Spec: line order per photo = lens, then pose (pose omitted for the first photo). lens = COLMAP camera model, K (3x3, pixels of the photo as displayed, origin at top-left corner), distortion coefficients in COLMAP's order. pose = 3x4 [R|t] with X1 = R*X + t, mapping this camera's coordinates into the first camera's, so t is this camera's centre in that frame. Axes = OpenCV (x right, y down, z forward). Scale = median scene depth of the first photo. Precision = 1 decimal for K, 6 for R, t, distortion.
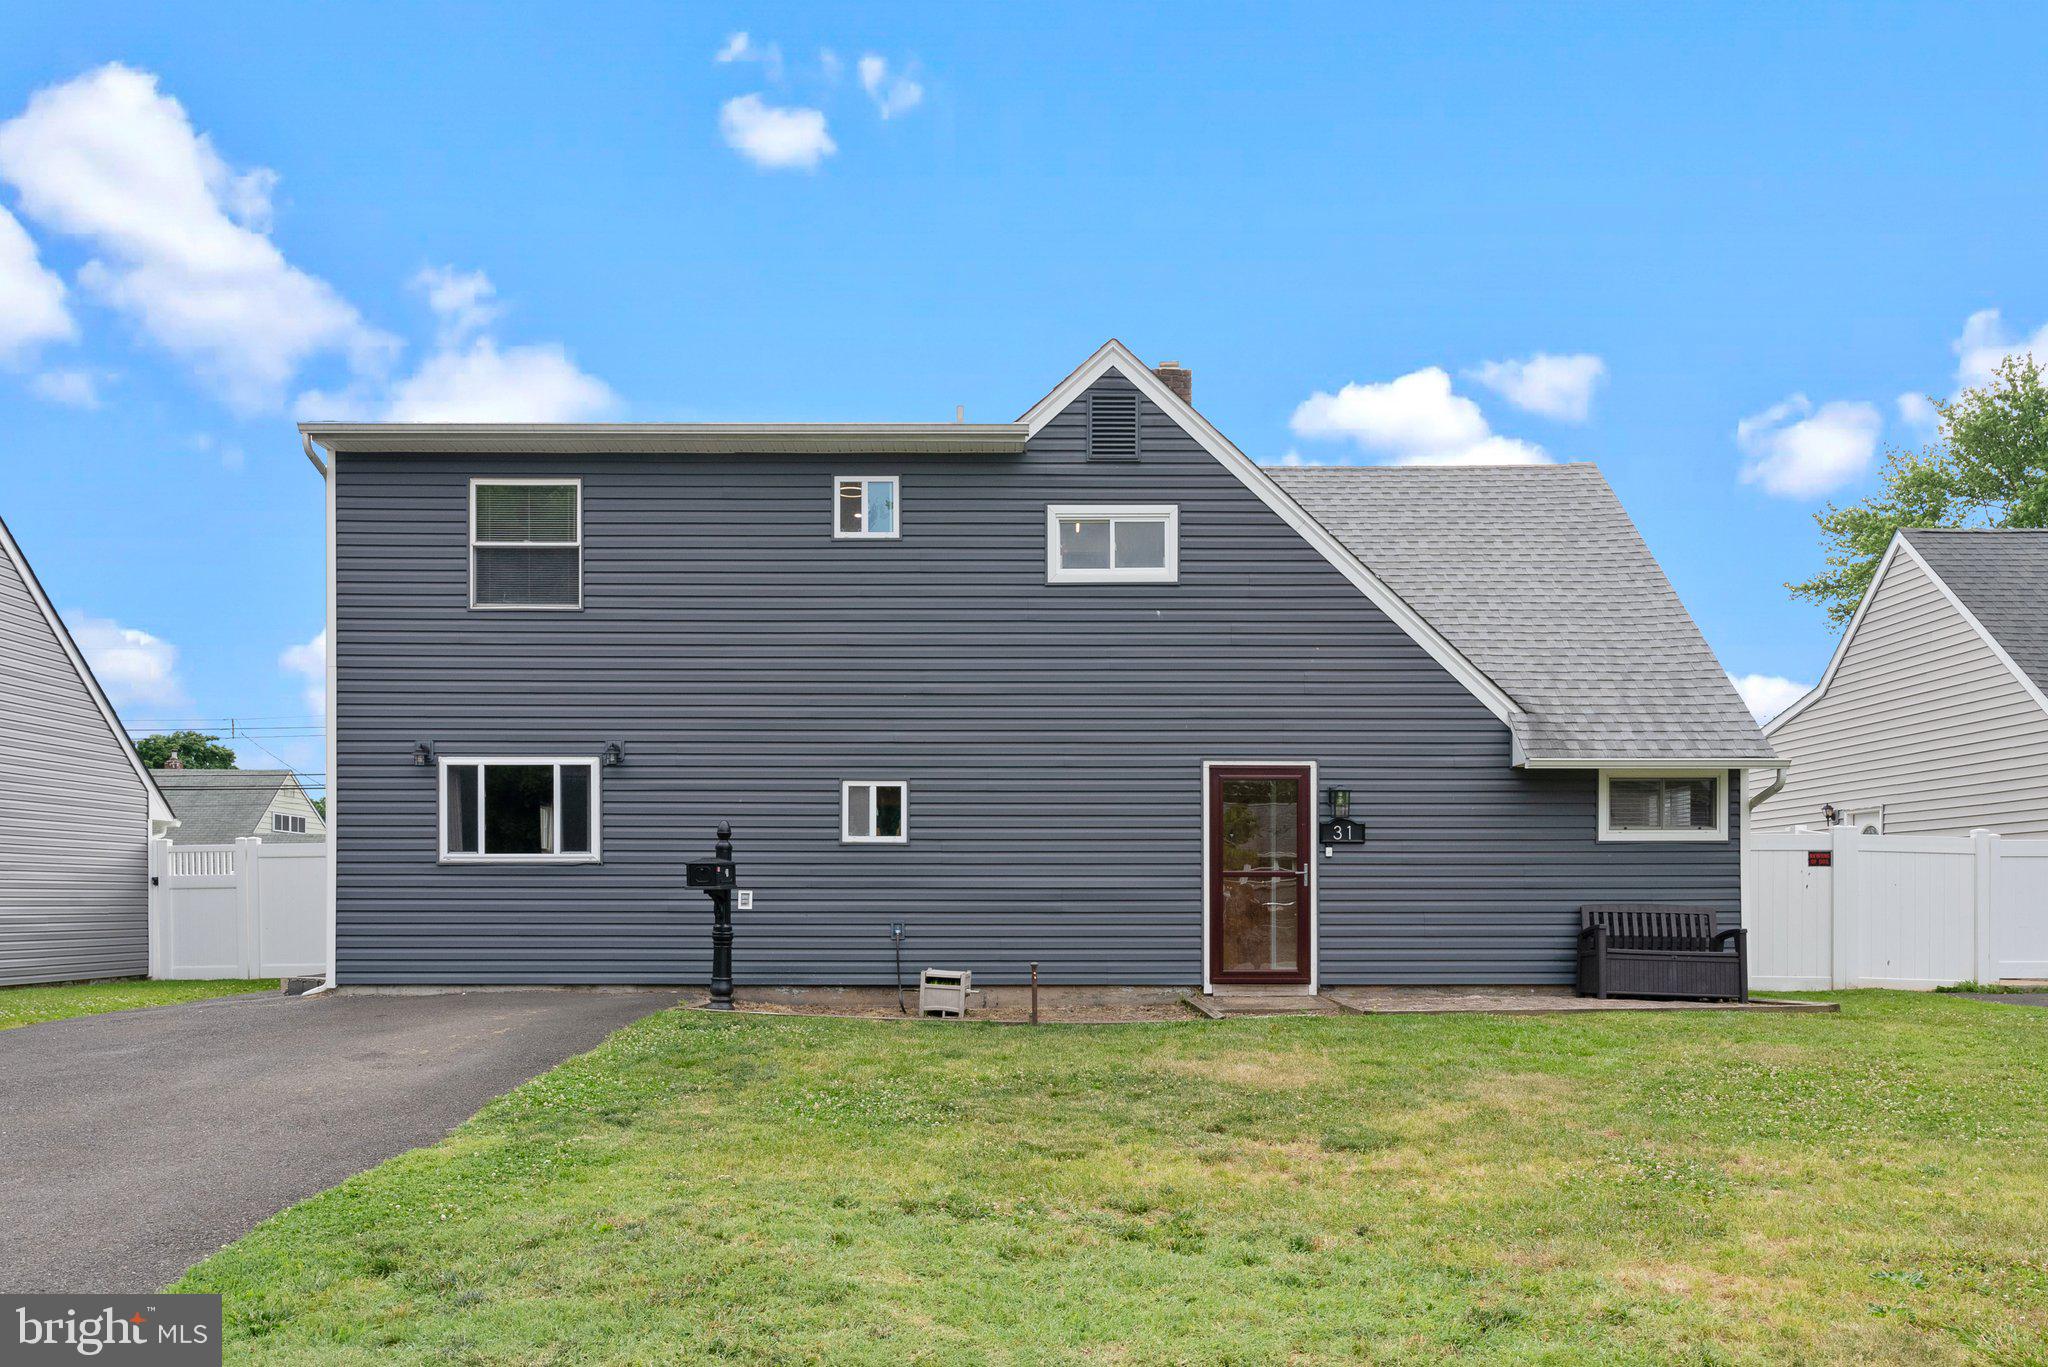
lens RADIAL K [[1476.5, 0, 1024.0], [0, 1476.5, 741.6], [0, 0, 1]] dist [0.005040, 0.000622]
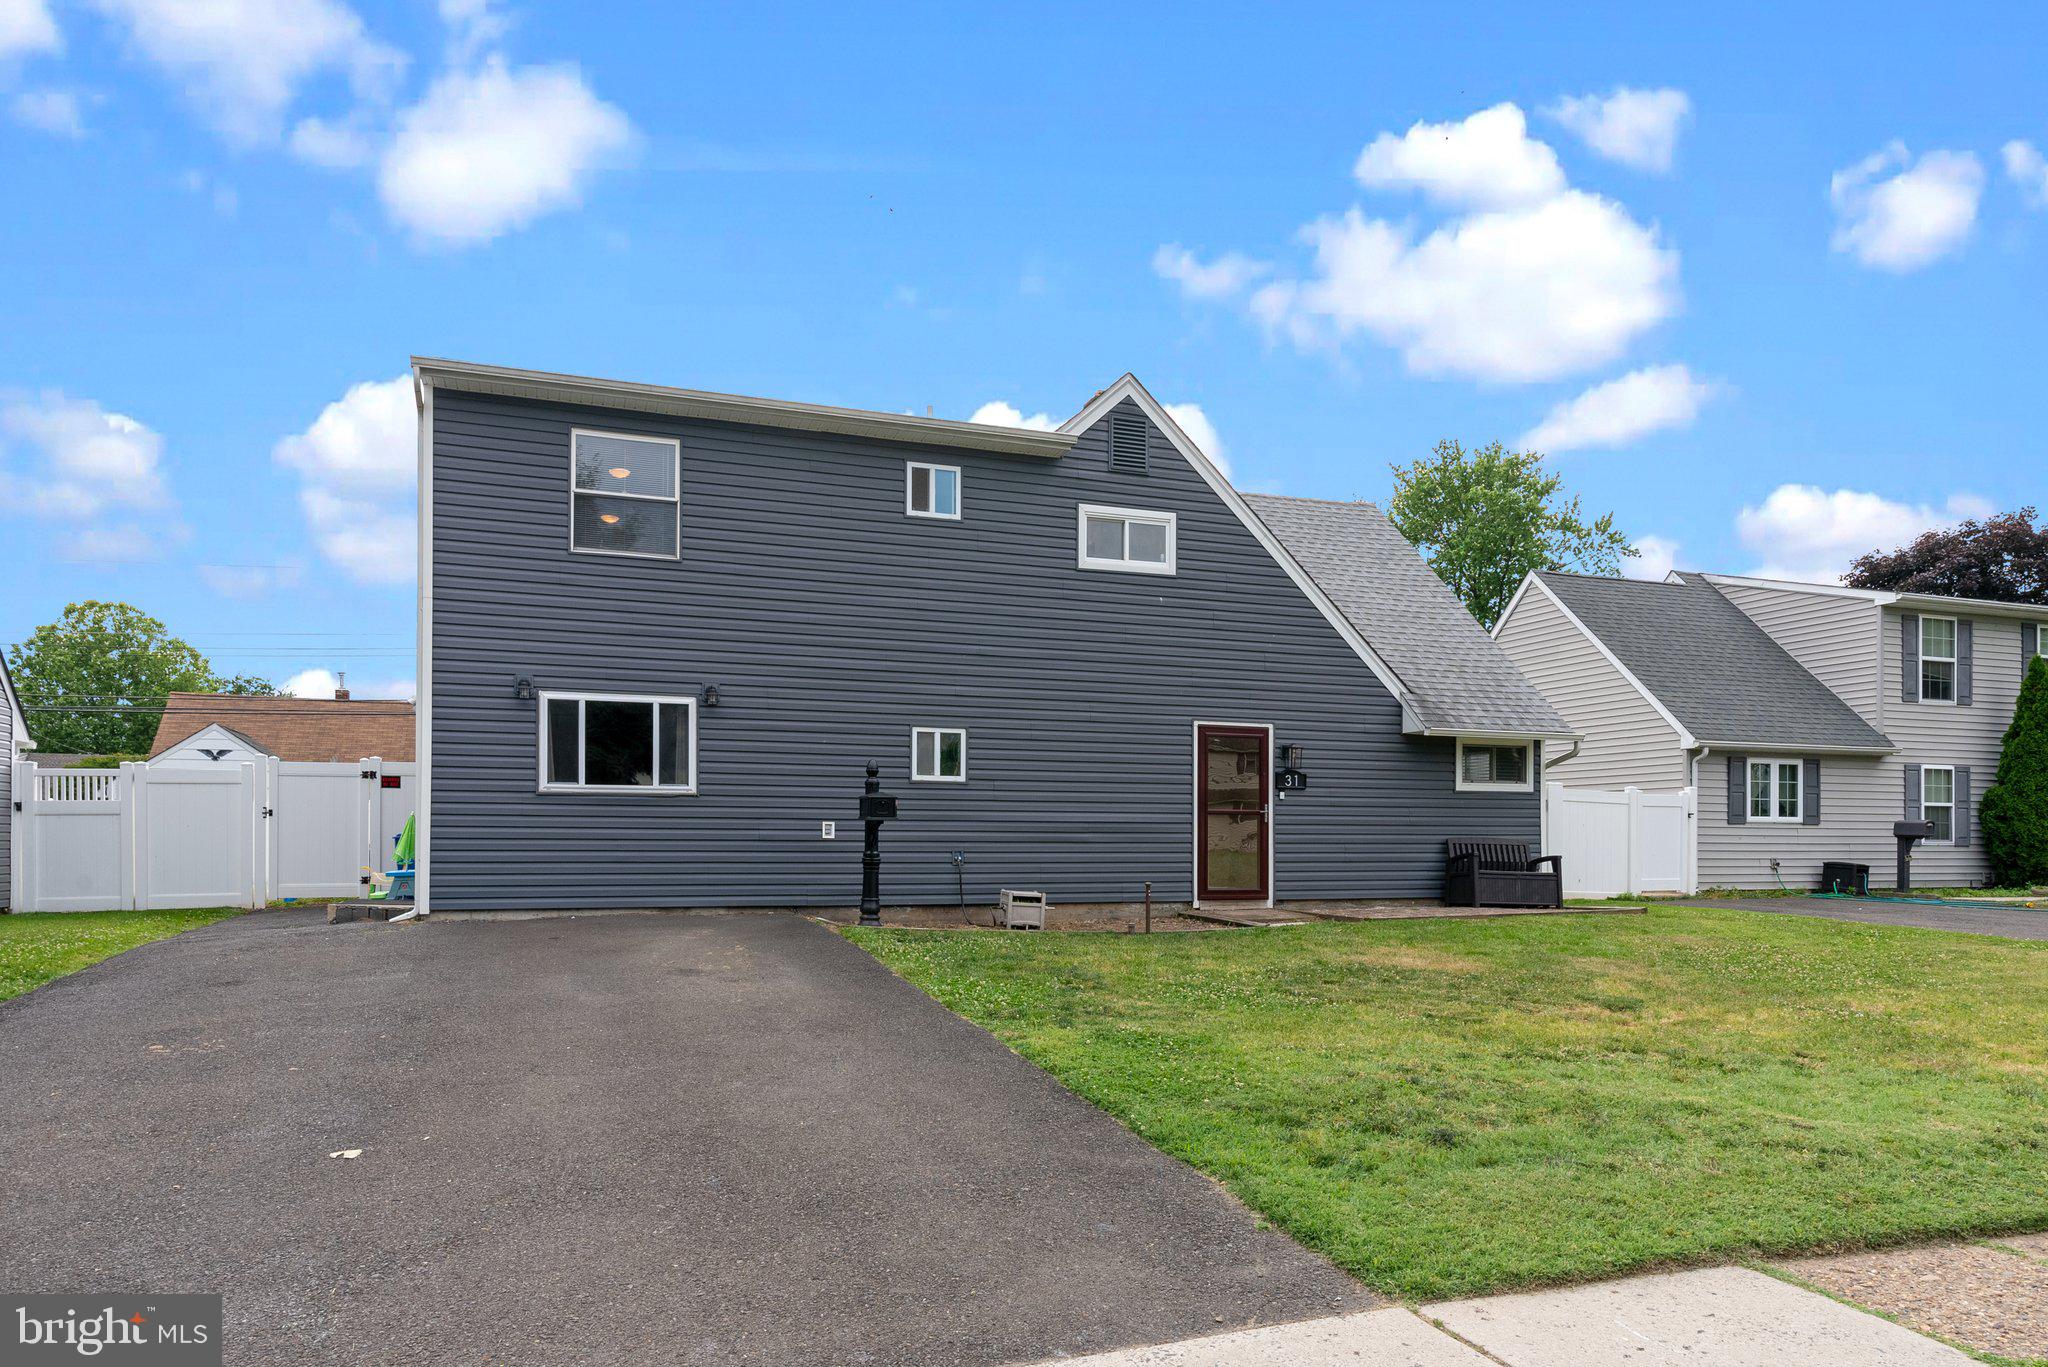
lens RADIAL K [[1297.1, 0, 1024.0], [0, 1297.1, 683.5], [0, 0, 1]] dist [-0.000589, 0.001077]
pose [[0.939444, 0.045122, 0.339719, -0.386157], [-0.041550, 0.998978, -0.017785, 0.007145], [-0.340175, 0.002593, 0.940359, 0.021643]]
